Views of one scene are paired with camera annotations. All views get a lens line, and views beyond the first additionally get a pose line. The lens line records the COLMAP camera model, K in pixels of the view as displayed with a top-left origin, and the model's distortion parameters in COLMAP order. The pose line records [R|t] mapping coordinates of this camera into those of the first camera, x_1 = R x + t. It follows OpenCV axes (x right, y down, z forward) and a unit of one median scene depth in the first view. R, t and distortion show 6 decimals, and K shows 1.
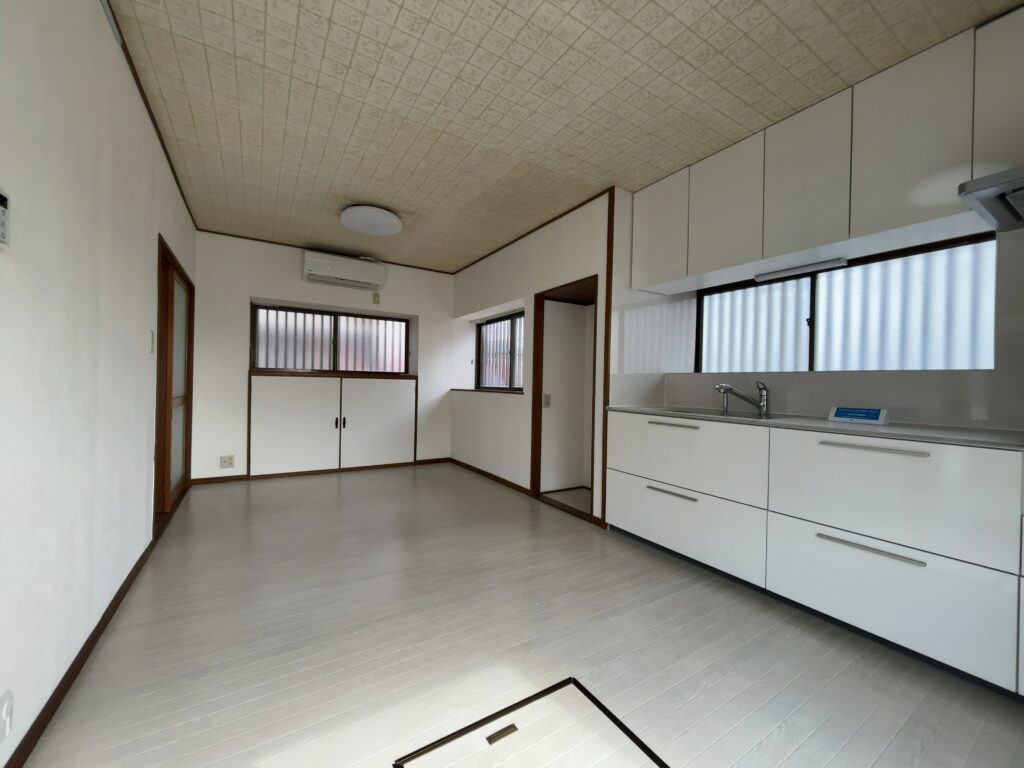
lens RADIAL K [[412.3, 0, 512.0], [0, 412.3, 384.0], [0, 0, 1]] dist [0.002017, 0.000177]
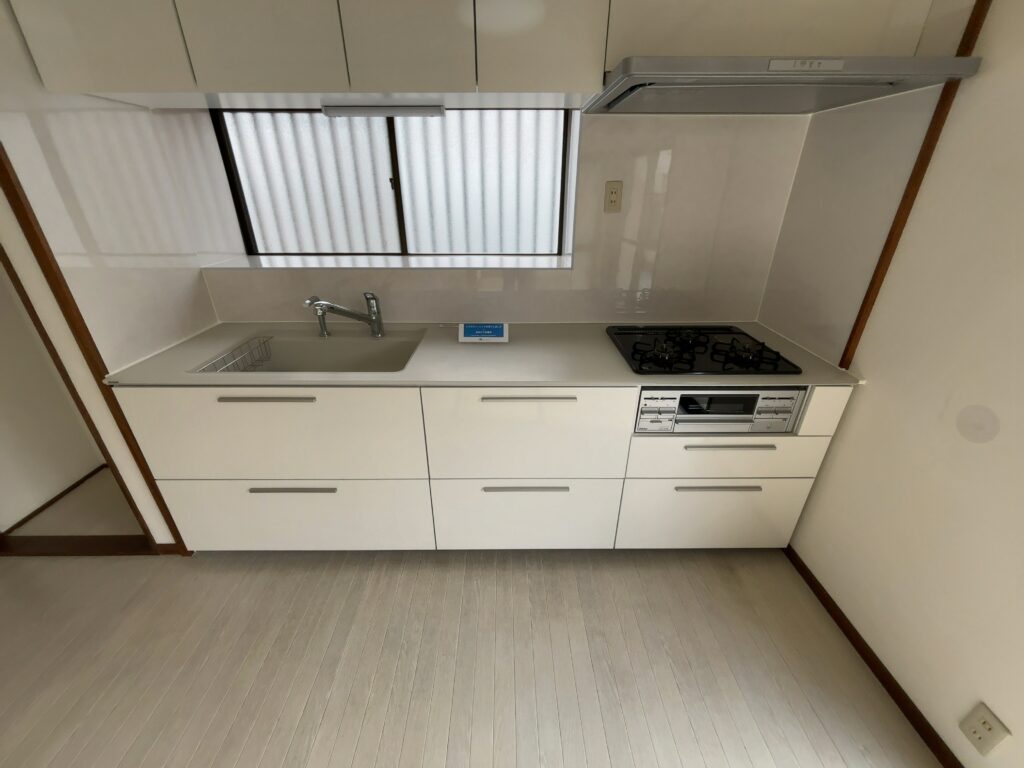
lens RADIAL K [[412.3, 0, 512.0], [0, 412.3, 384.0], [0, 0, 1]] dist [0.002017, 0.000177]
pose [[0.524467, -0.385121, 0.759352, 0.122287], [0.013172, 0.895418, 0.445032, -0.169784], [-0.851329, -0.223403, 0.474690, 0.396272]]
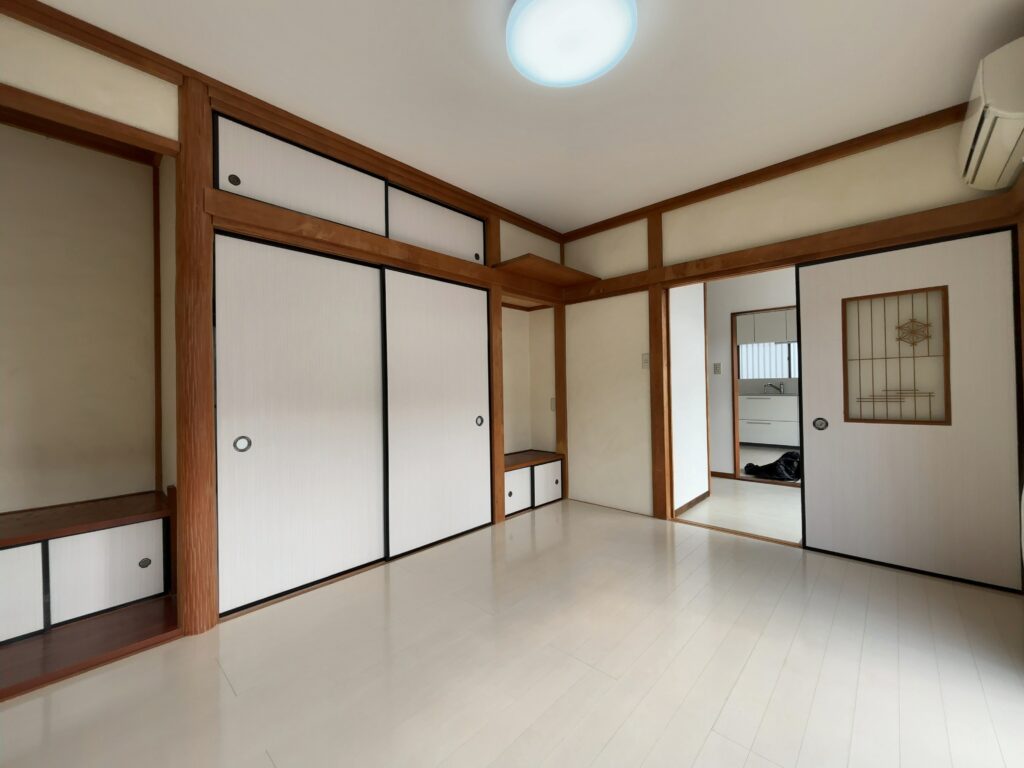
lens RADIAL K [[412.3, 0, 512.0], [0, 412.3, 384.0], [0, 0, 1]] dist [0.002017, 0.000177]
pose [[0.965514, -0.033905, 0.258136, -1.826126], [0.039548, 0.999078, -0.016699, -0.015115], [-0.257332, 0.026332, 0.965964, -1.191264]]
